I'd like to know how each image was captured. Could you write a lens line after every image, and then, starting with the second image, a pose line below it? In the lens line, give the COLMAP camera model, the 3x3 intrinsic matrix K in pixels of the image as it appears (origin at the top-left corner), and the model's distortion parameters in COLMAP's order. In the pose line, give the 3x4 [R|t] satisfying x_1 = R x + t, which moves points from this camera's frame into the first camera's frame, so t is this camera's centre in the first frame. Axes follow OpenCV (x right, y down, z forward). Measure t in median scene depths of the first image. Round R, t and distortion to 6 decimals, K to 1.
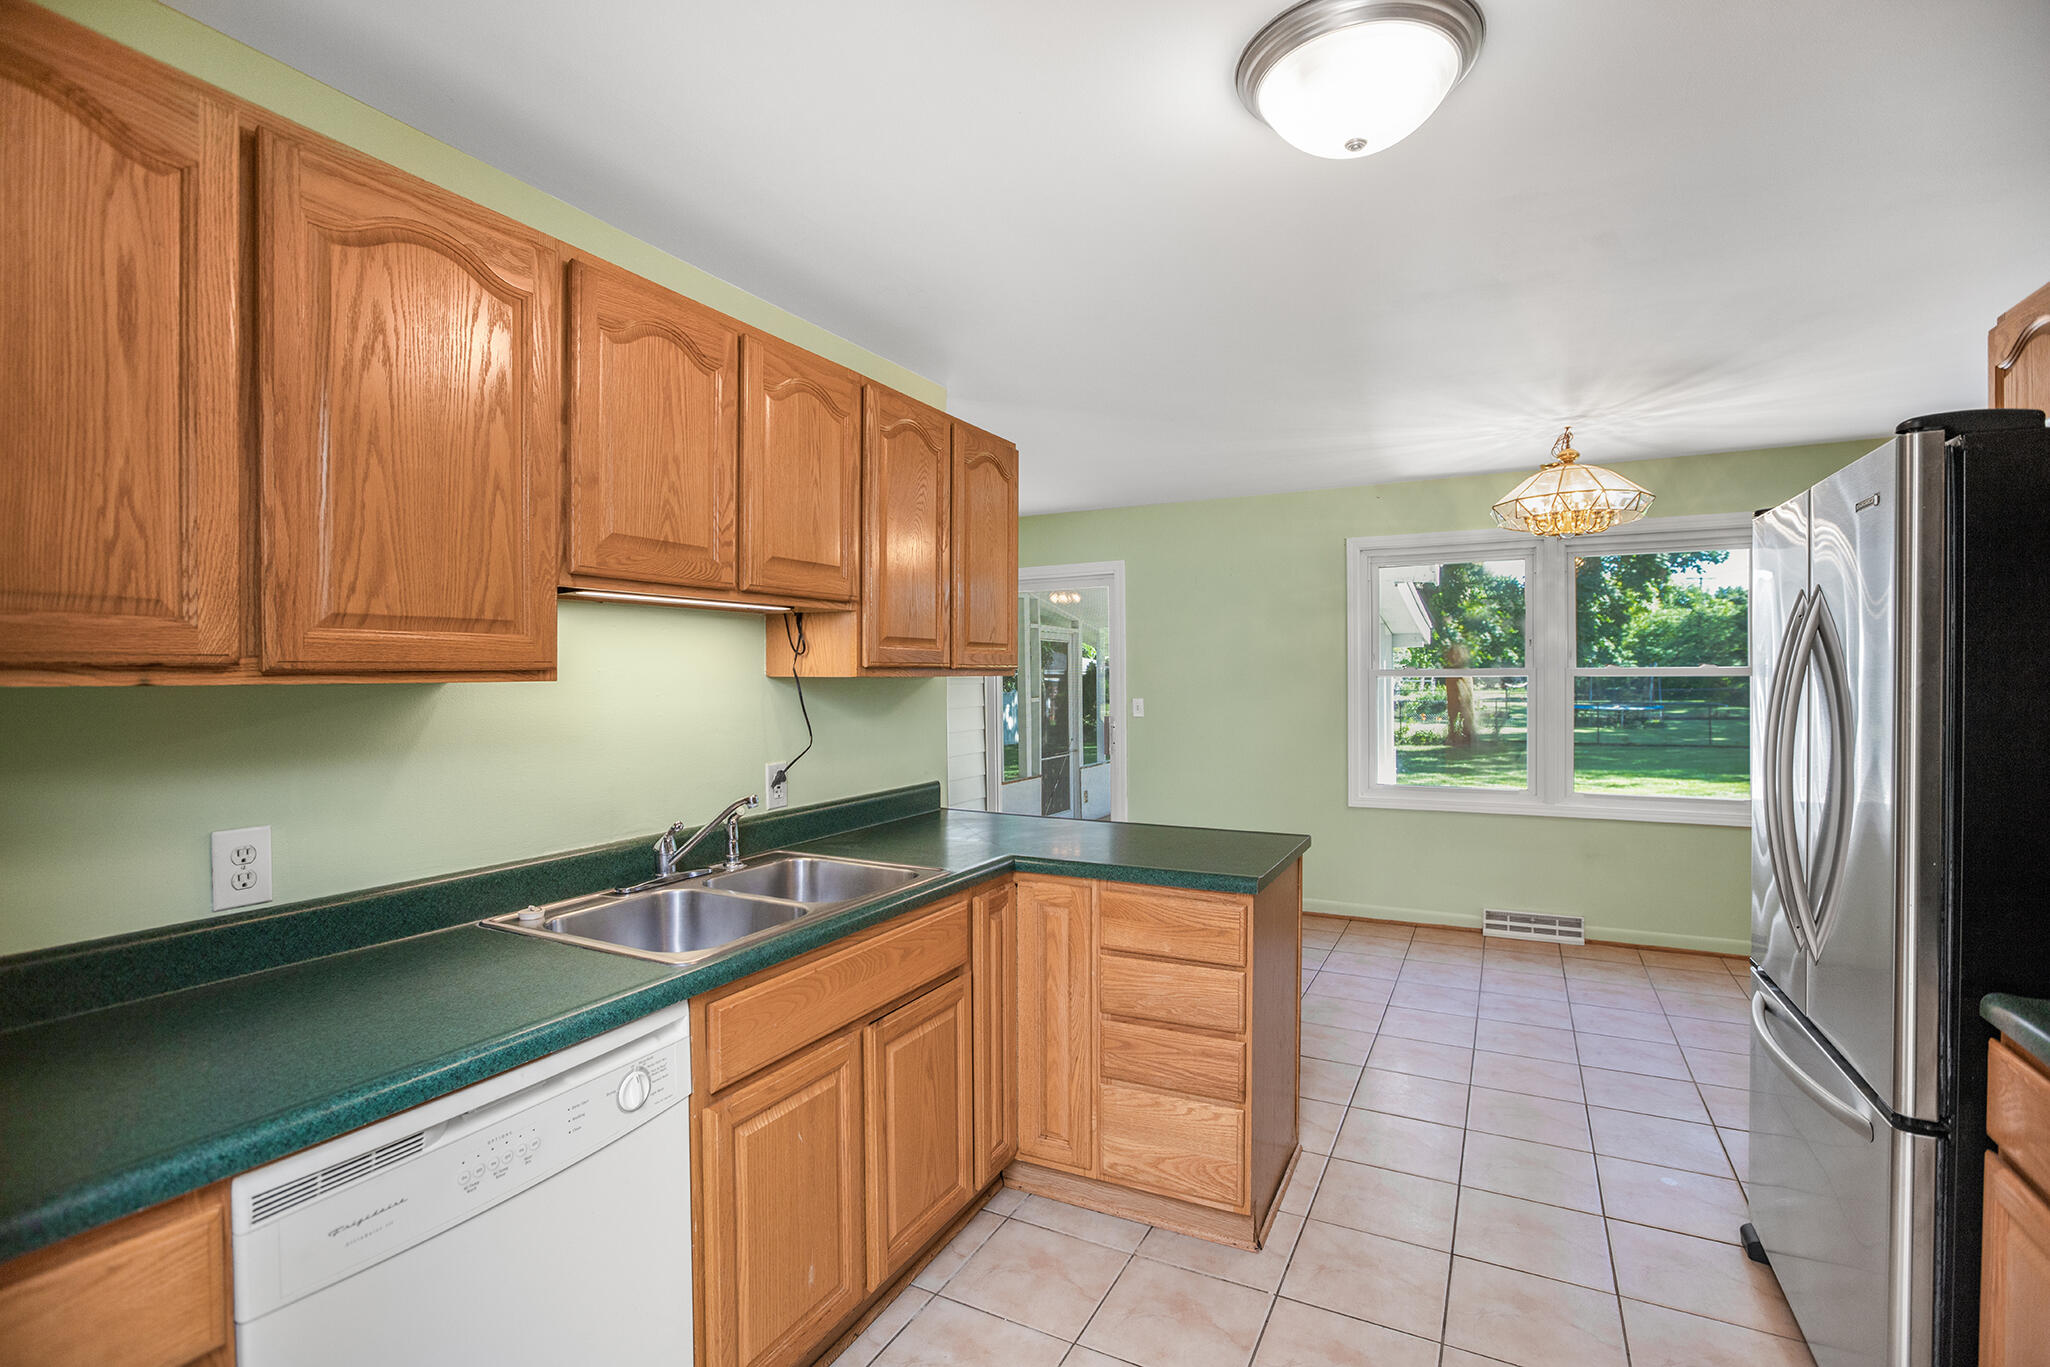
lens RADIAL K [[931.3, 0, 1021.7], [0, 931.3, 680.8], [0, 0, 1]] dist [-0.021112, 0.001890]
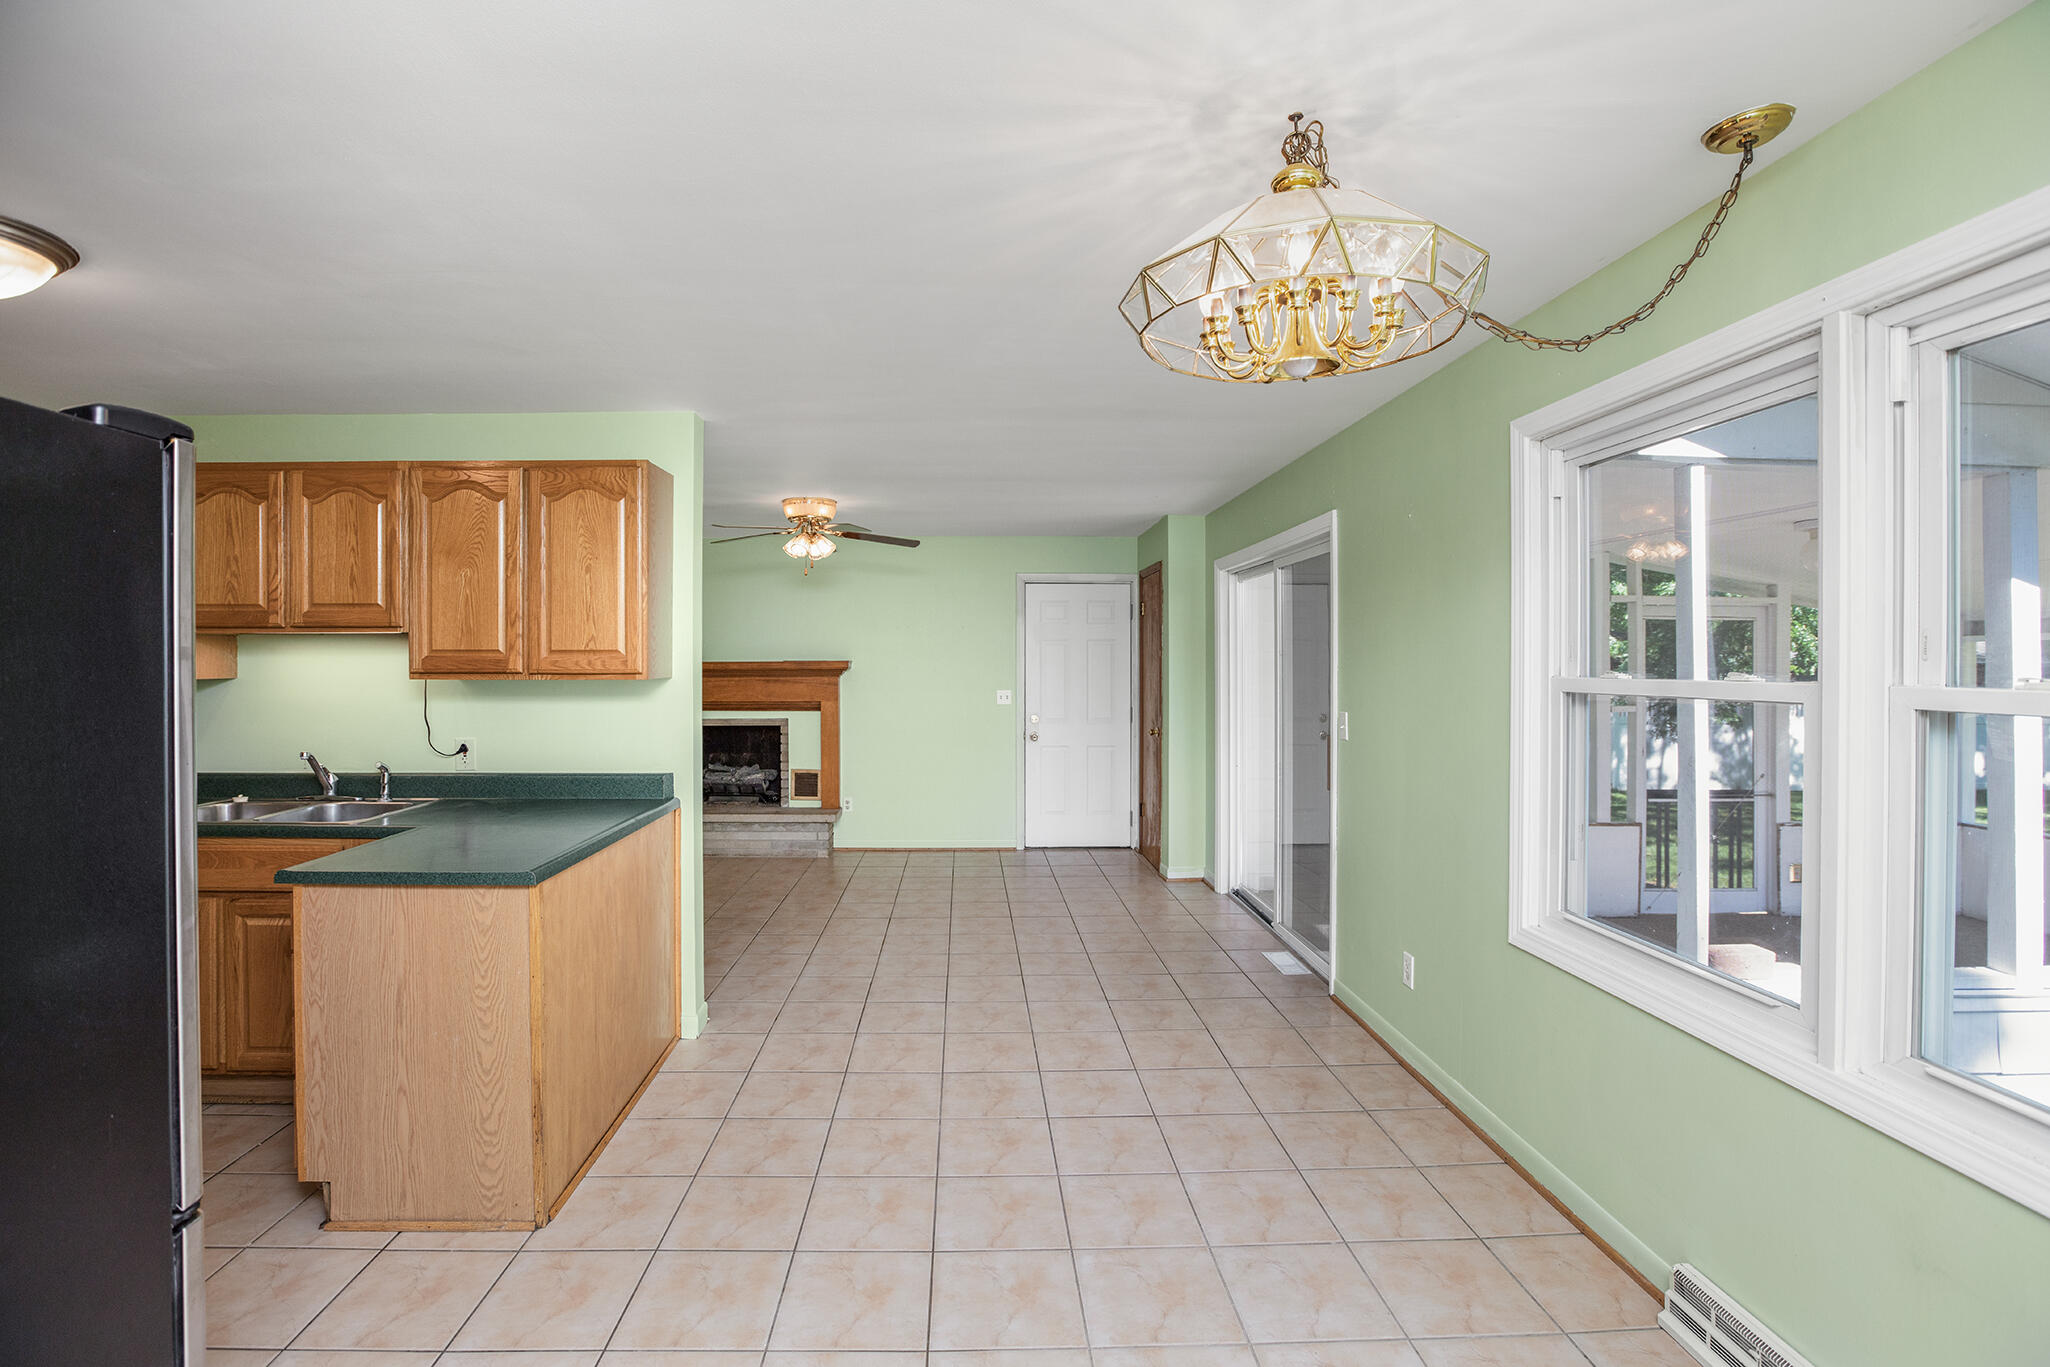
lens RADIAL K [[931.3, 0, 1003.0], [0, 931.3, 672.5], [0, 0, 1]] dist [-0.021112, 0.001890]
pose [[0.476066, 0.009034, -0.879363, 1.125704], [-0.007412, 0.999953, 0.006260, -0.022656], [0.879378, 0.003537, 0.476111, 0.865034]]
